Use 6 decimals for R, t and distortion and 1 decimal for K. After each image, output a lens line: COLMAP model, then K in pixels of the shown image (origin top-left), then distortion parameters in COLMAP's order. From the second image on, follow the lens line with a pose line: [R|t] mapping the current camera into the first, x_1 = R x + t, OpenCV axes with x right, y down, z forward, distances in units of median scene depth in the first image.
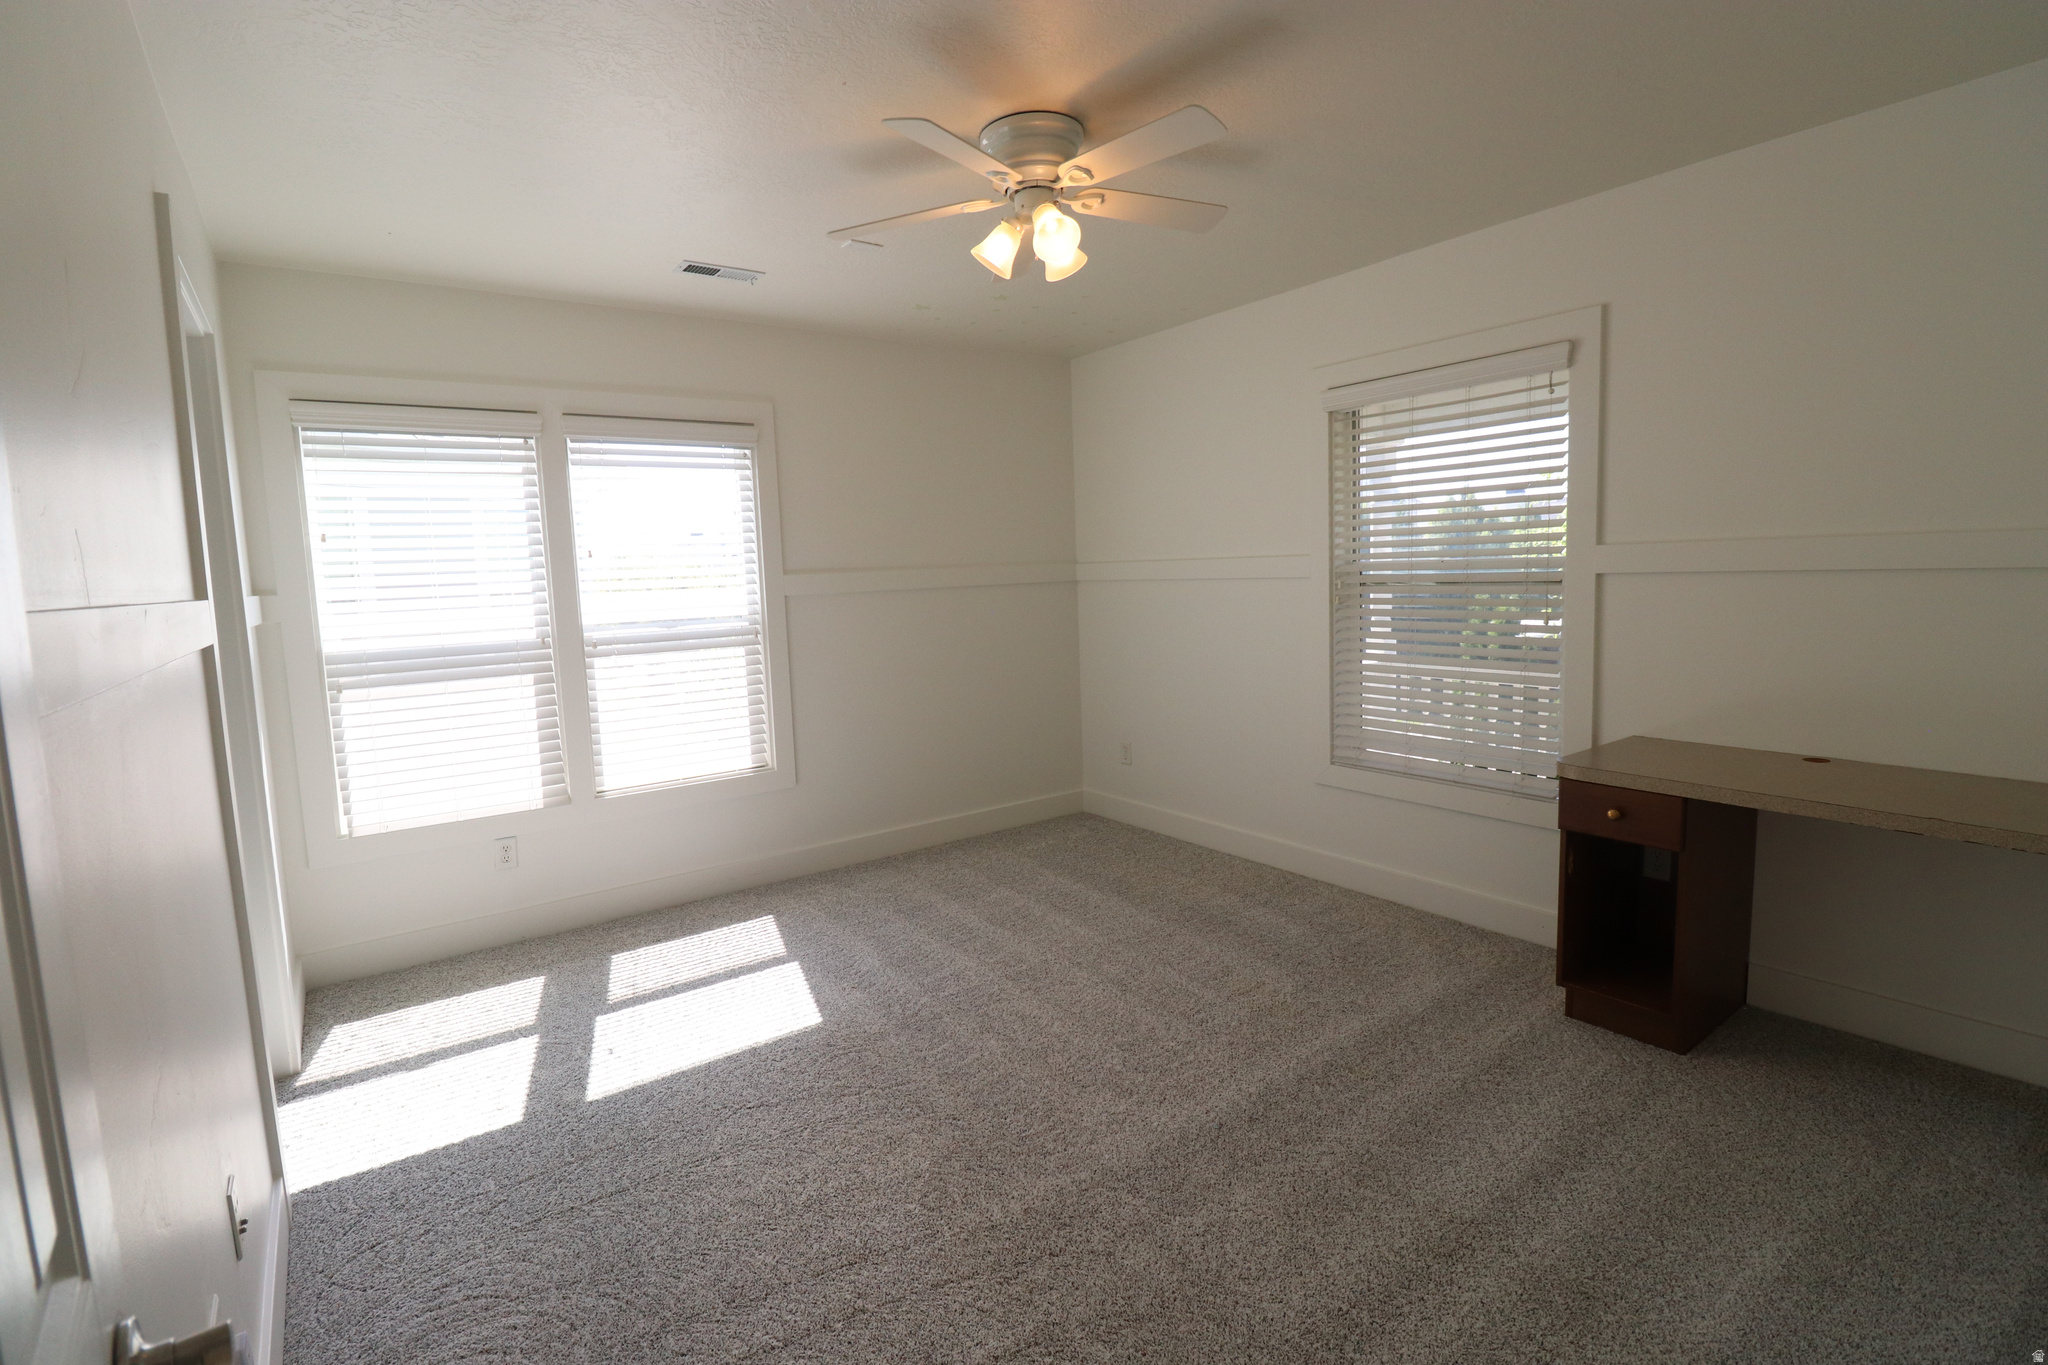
lens RADIAL K [[944.4, 0, 998.3], [0, 944.4, 665.3], [0, 0, 1]] dist [-0.002852, -0.001072]
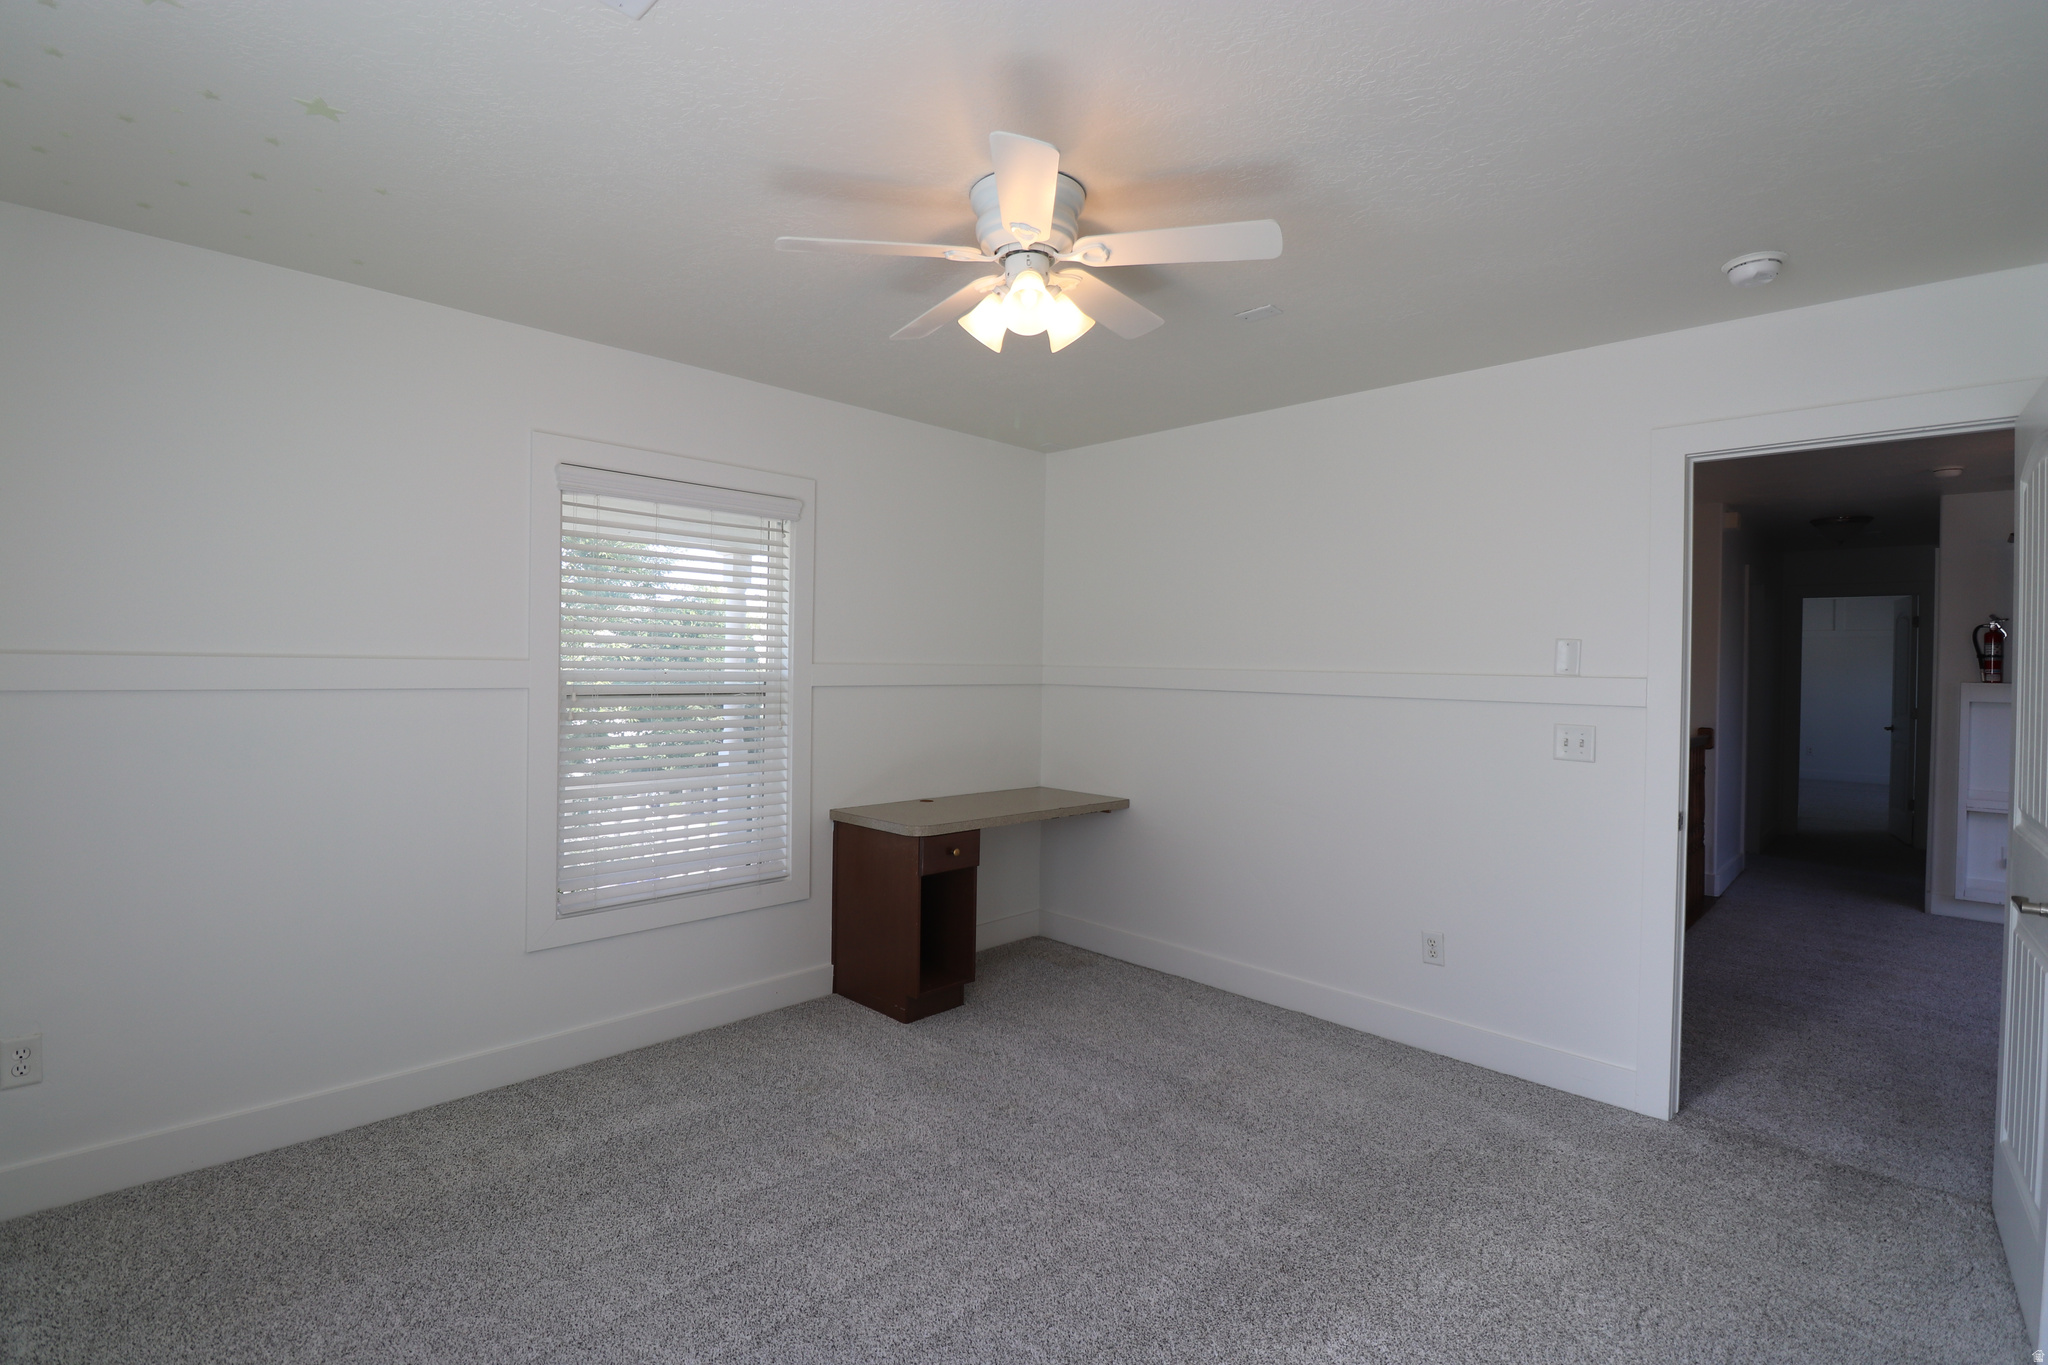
lens RADIAL K [[944.4, 0, 998.3], [0, 944.4, 665.3], [0, 0, 1]] dist [-0.002852, -0.001072]
pose [[-0.162012, 0.036637, 0.986108, -0.596032], [0.095569, 0.995195, -0.021273, -0.067025], [-0.982150, 0.090795, -0.164735, 0.869337]]
